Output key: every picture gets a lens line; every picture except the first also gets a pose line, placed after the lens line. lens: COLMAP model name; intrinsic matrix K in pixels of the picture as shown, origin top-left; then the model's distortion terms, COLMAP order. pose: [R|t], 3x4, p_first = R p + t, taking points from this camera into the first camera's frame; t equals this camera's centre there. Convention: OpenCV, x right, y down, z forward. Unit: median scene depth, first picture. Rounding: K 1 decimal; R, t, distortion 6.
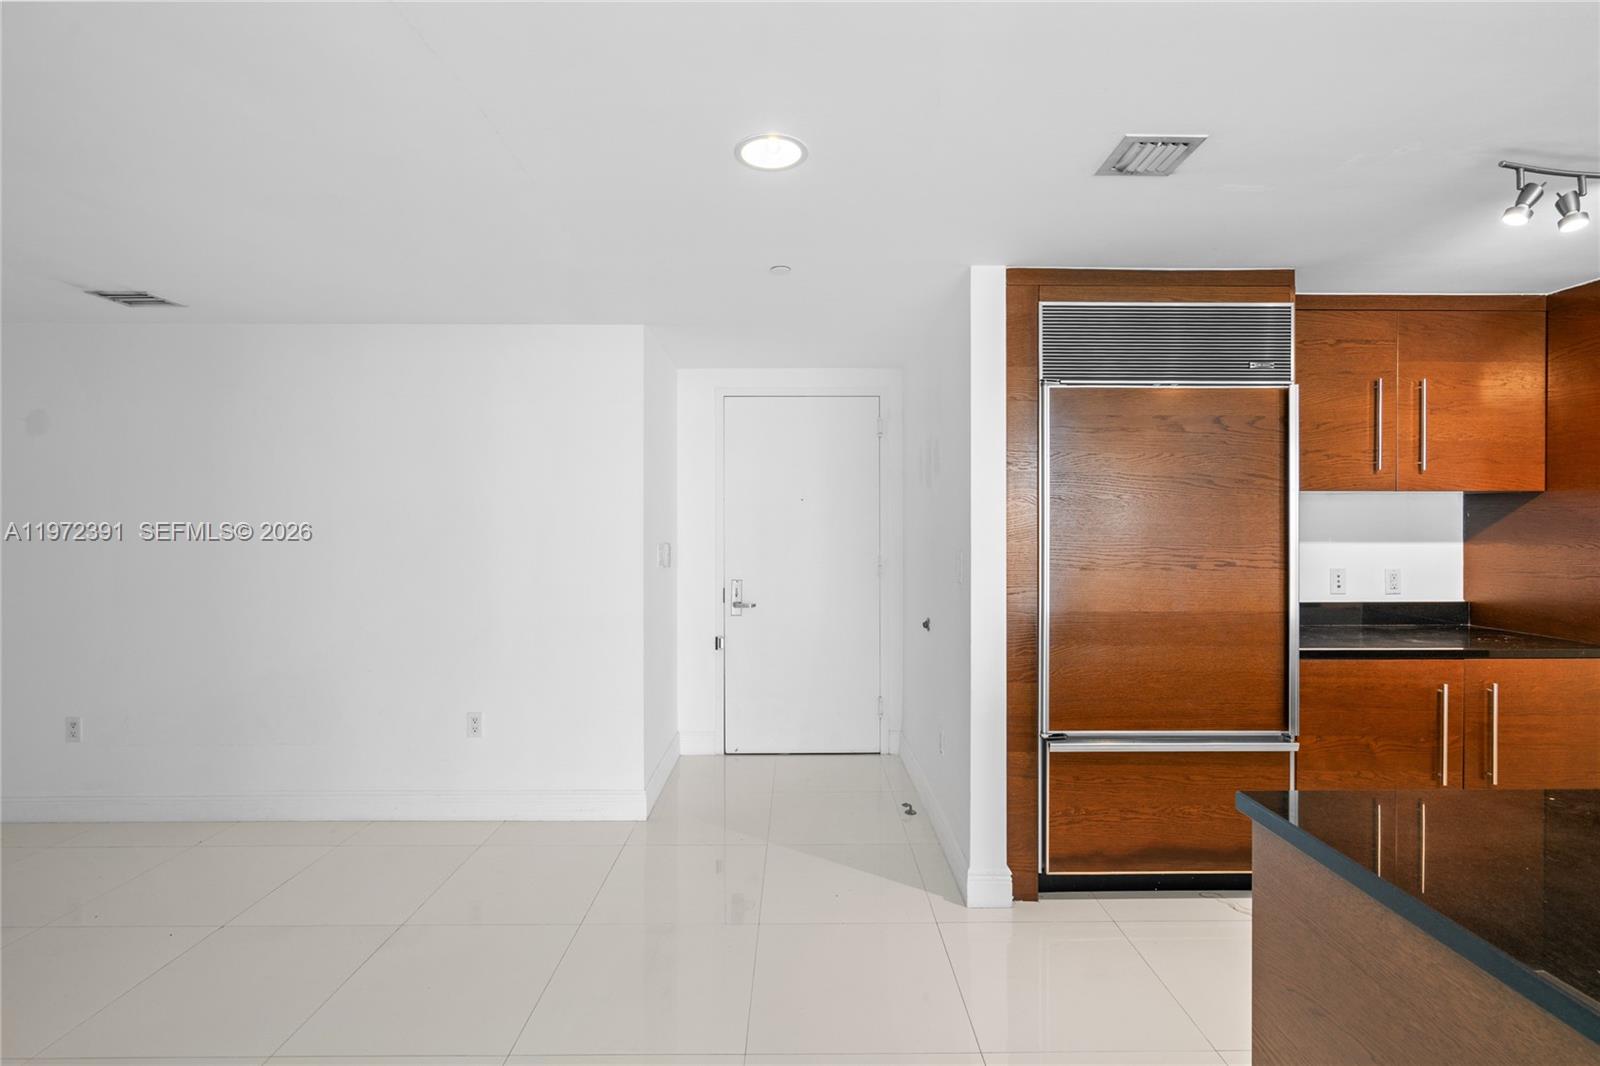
lens RADIAL K [[733.9, 0, 804.2], [0, 733.9, 530.6], [0, 0, 1]] dist [-0.002083, 0.001284]
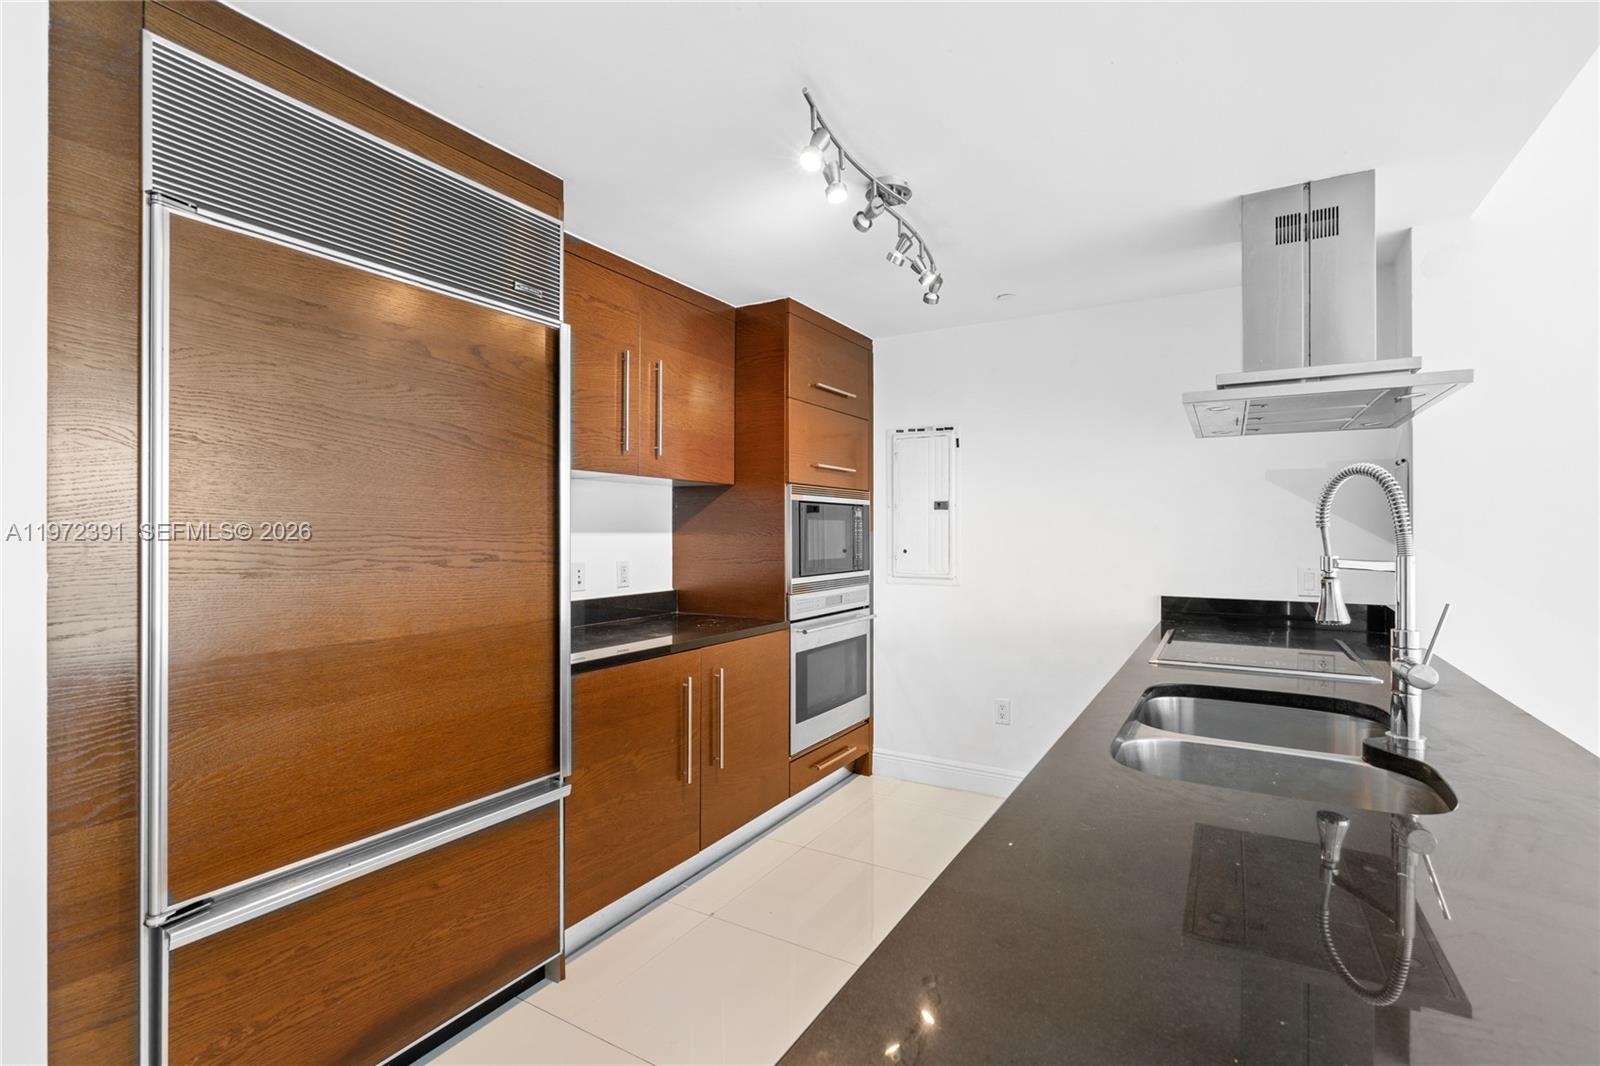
lens RADIAL K [[733.9, 0, 804.2], [0, 733.9, 530.6], [0, 0, 1]] dist [-0.002083, 0.001284]
pose [[0.517739, 0.002801, 0.855534, 0.132363], [0.005837, 0.999960, -0.006806, 0.025813], [-0.855519, 0.008518, 0.517702, 0.375407]]
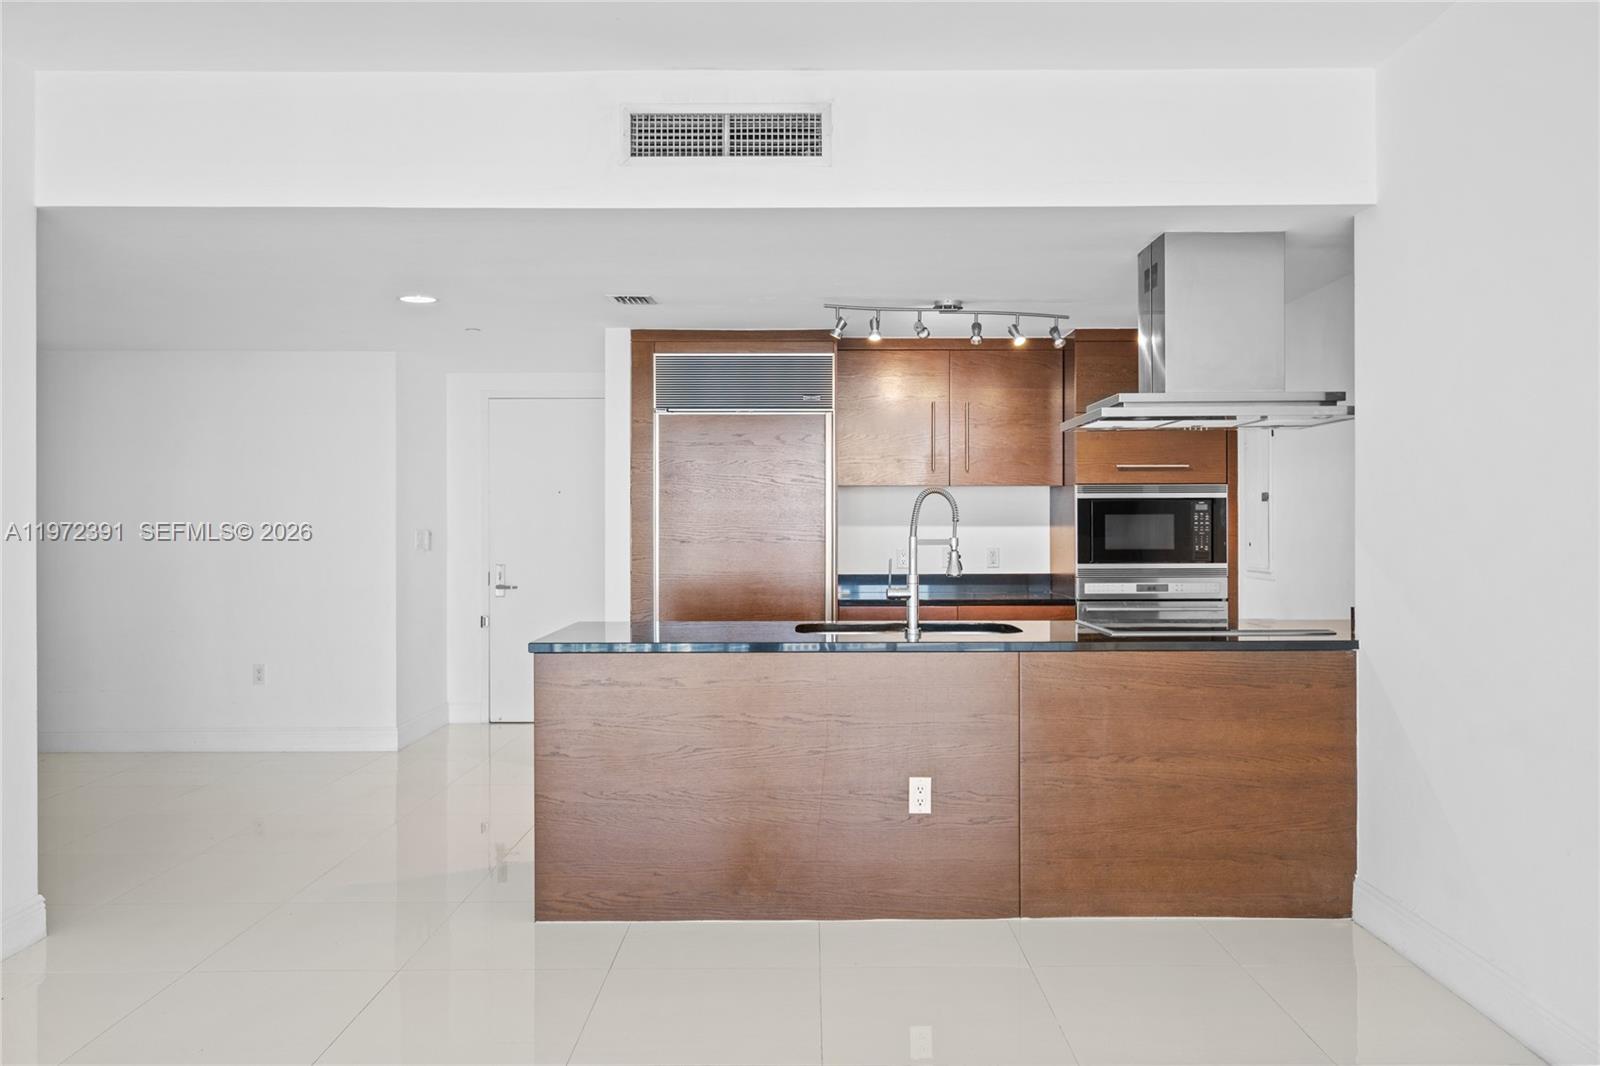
lens RADIAL K [[1185.1, 0, 819.9], [0, 1185.1, 533.6], [0, 0, 1]] dist [0.009268, 0.007862]
pose [[0.999987, -0.001080, -0.005081, 0.646767], [0.001064, 0.999995, -0.003104, 0.042840], [0.005084, 0.003099, 0.999982, -1.274618]]
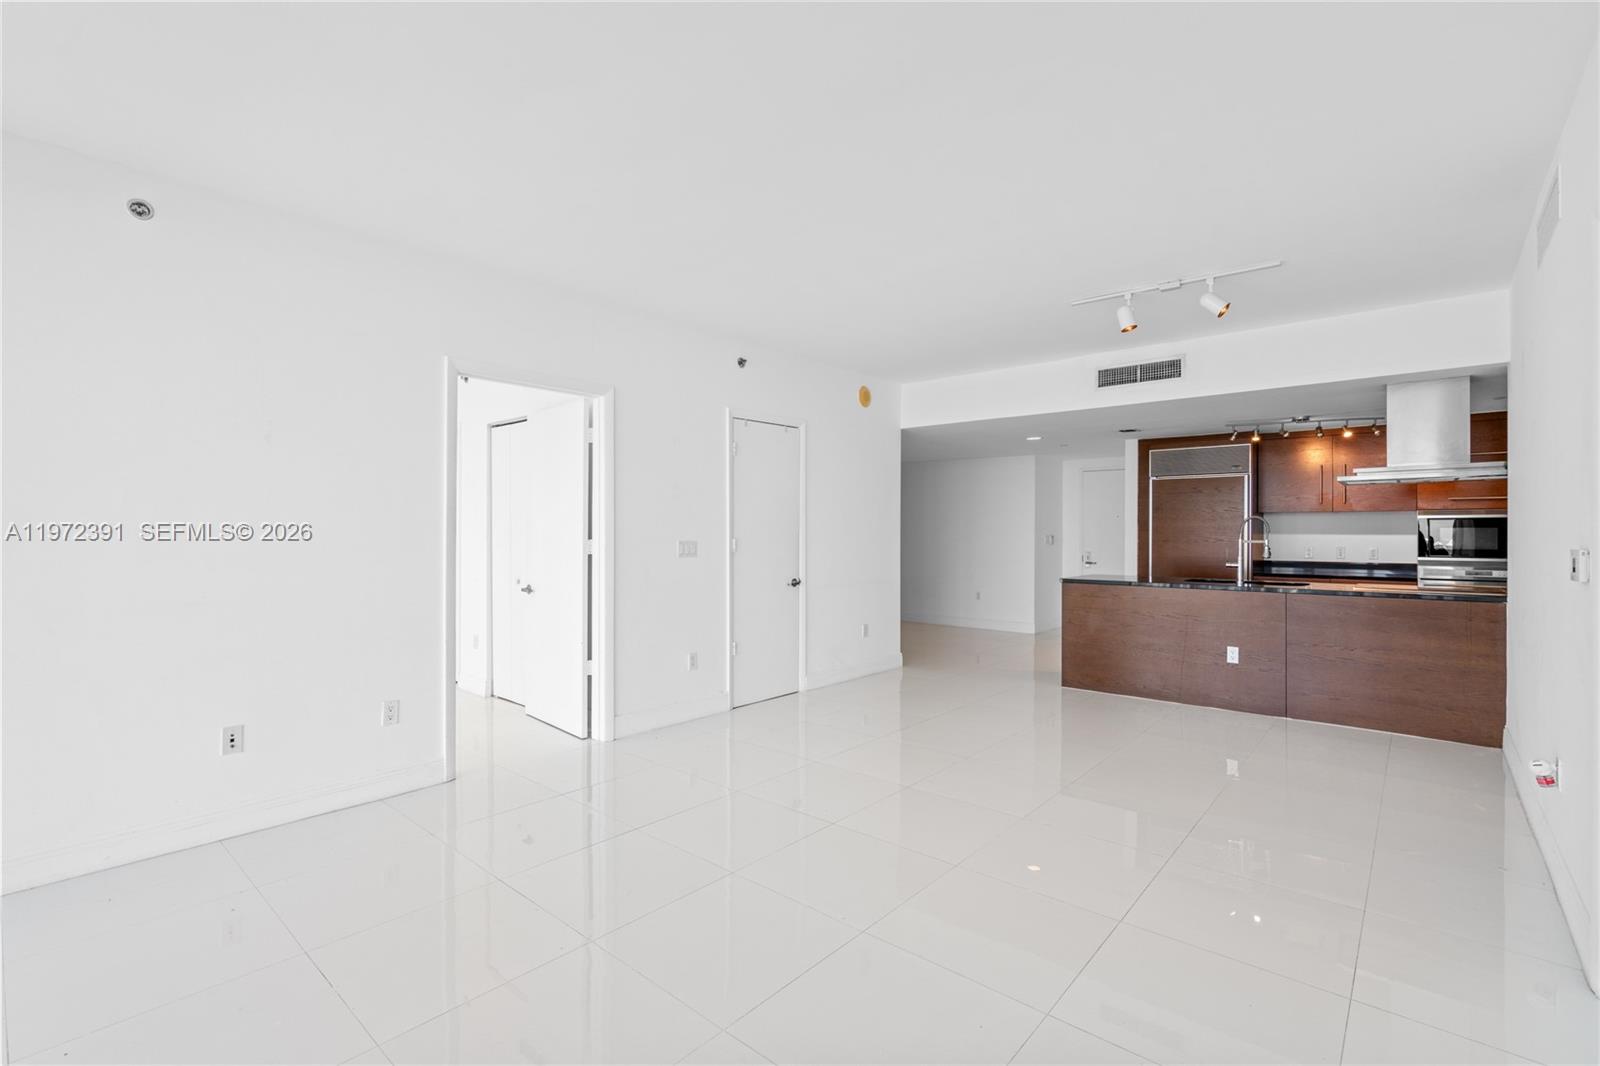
lens RADIAL K [[733.9, 0, 804.2], [0, 733.9, 530.6], [0, 0, 1]] dist [-0.002083, 0.001284]
pose [[0.755180, 0.000886, -0.655517, 1.193044], [-0.009191, 0.999915, -0.009236, 0.049298], [0.655453, 0.012999, 0.755124, -2.106345]]
